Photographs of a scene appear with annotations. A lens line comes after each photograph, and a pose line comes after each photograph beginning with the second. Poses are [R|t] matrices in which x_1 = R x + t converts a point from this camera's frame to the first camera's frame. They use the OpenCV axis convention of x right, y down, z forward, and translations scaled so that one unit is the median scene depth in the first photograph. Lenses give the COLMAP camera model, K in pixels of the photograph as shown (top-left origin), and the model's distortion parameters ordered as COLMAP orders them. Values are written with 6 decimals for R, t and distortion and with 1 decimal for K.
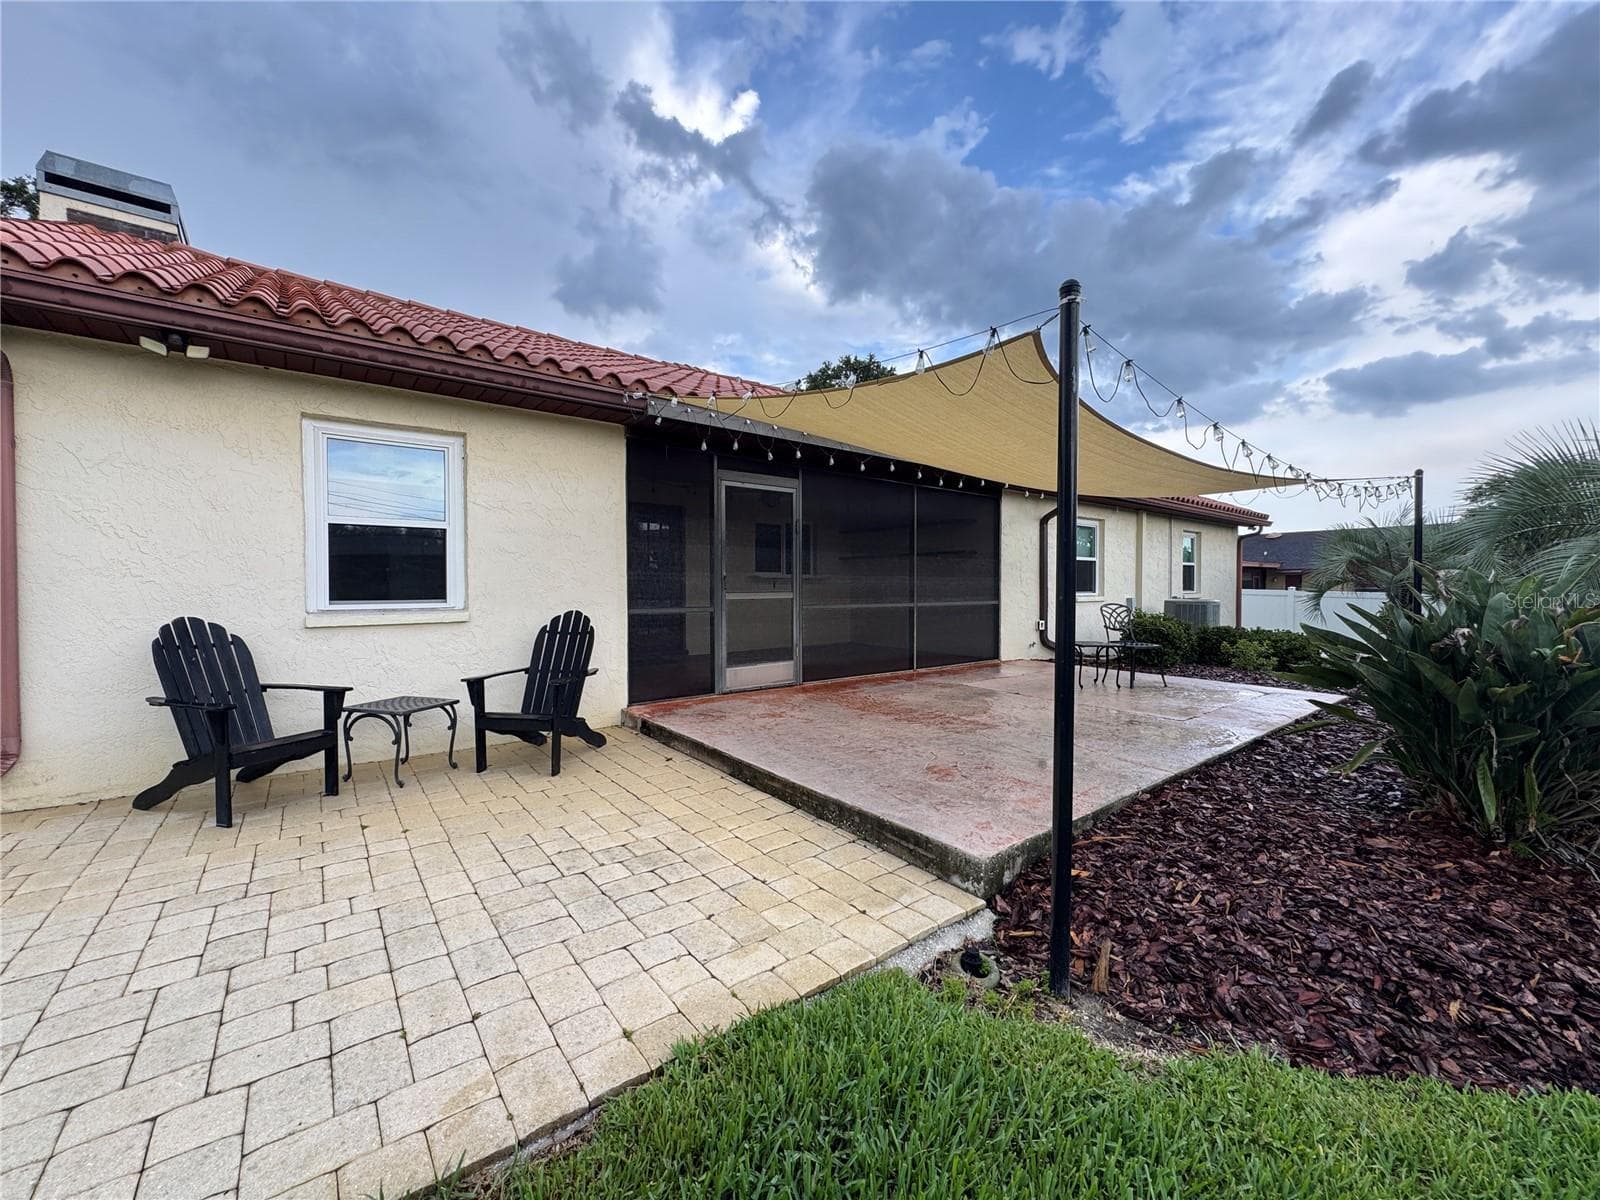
lens RADIAL K [[635.7, 0, 800.4], [0, 635.7, 598.7], [0, 0, 1]] dist [-0.003143, 0.001038]
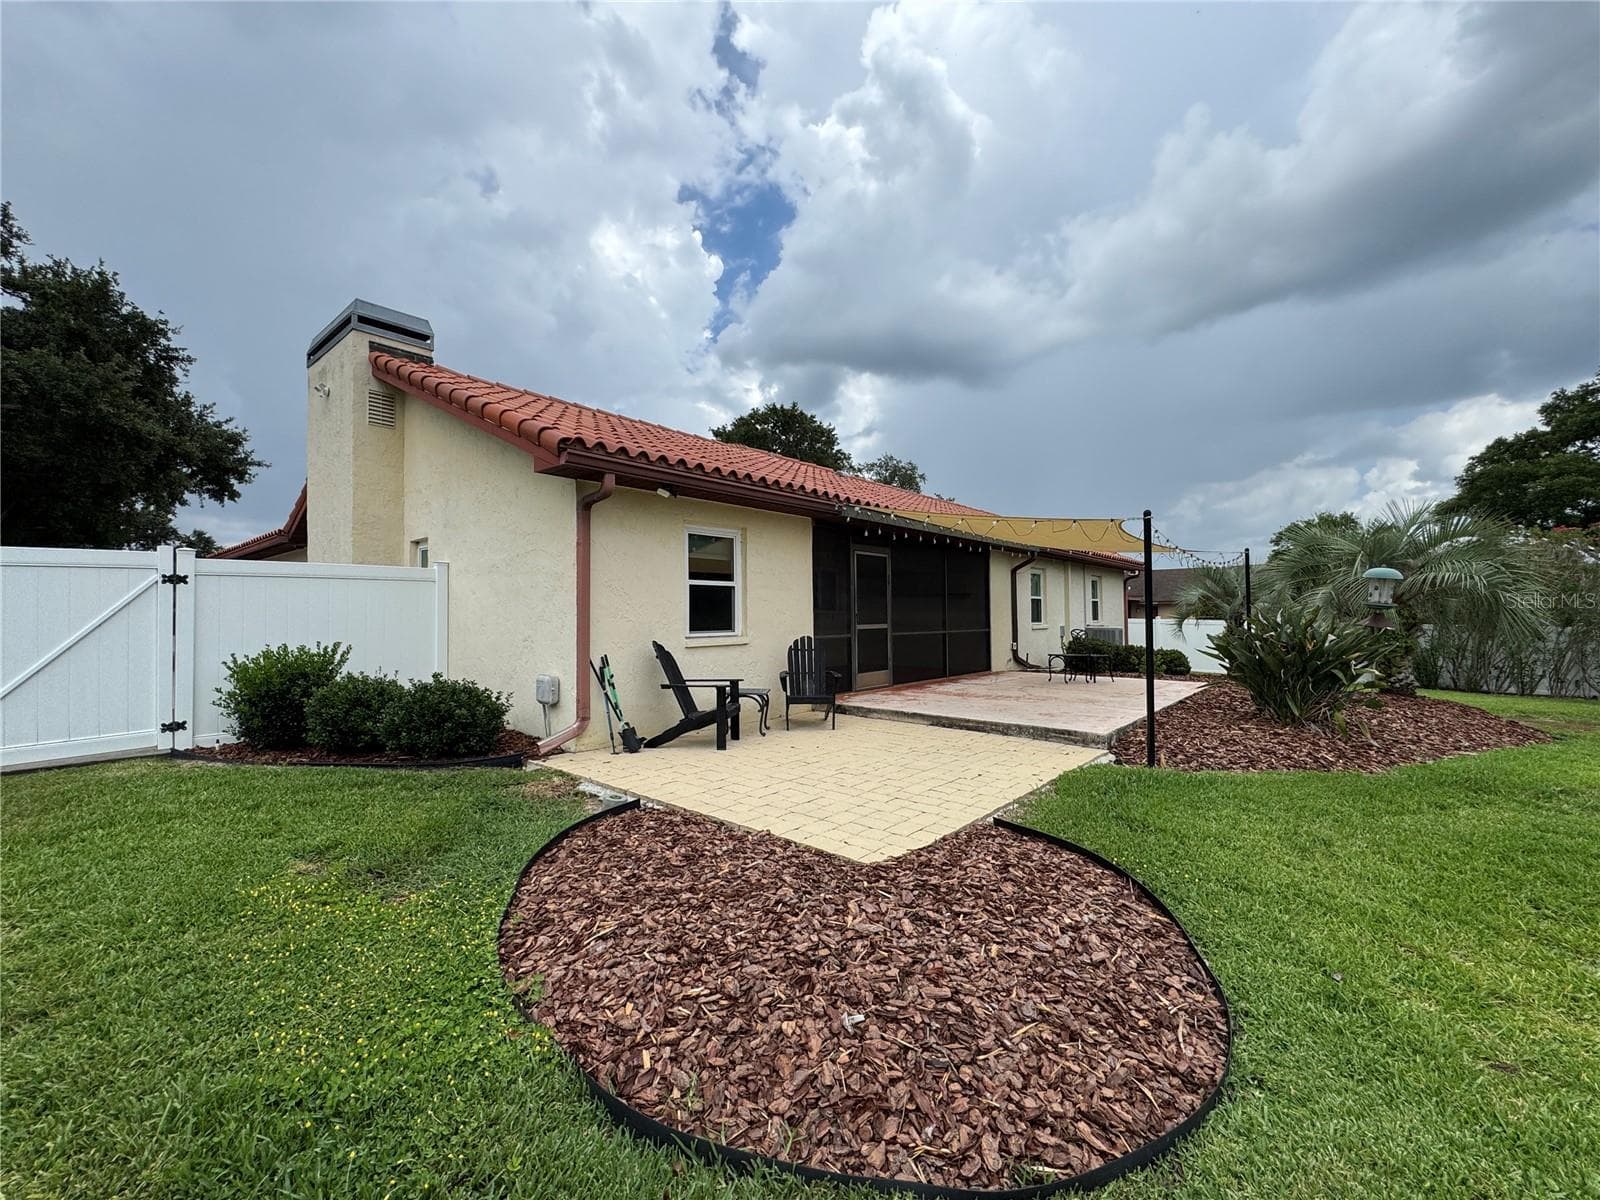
lens RADIAL K [[654.8, 0, 806.6], [0, 654.8, 602.7], [0, 0, 1]] dist [-0.000962, 0.000180]
pose [[0.982222, -0.004223, 0.187677, -0.482956], [0.012446, 0.999012, -0.042660, 0.003138], [-0.187312, 0.044237, 0.981304, -0.464866]]
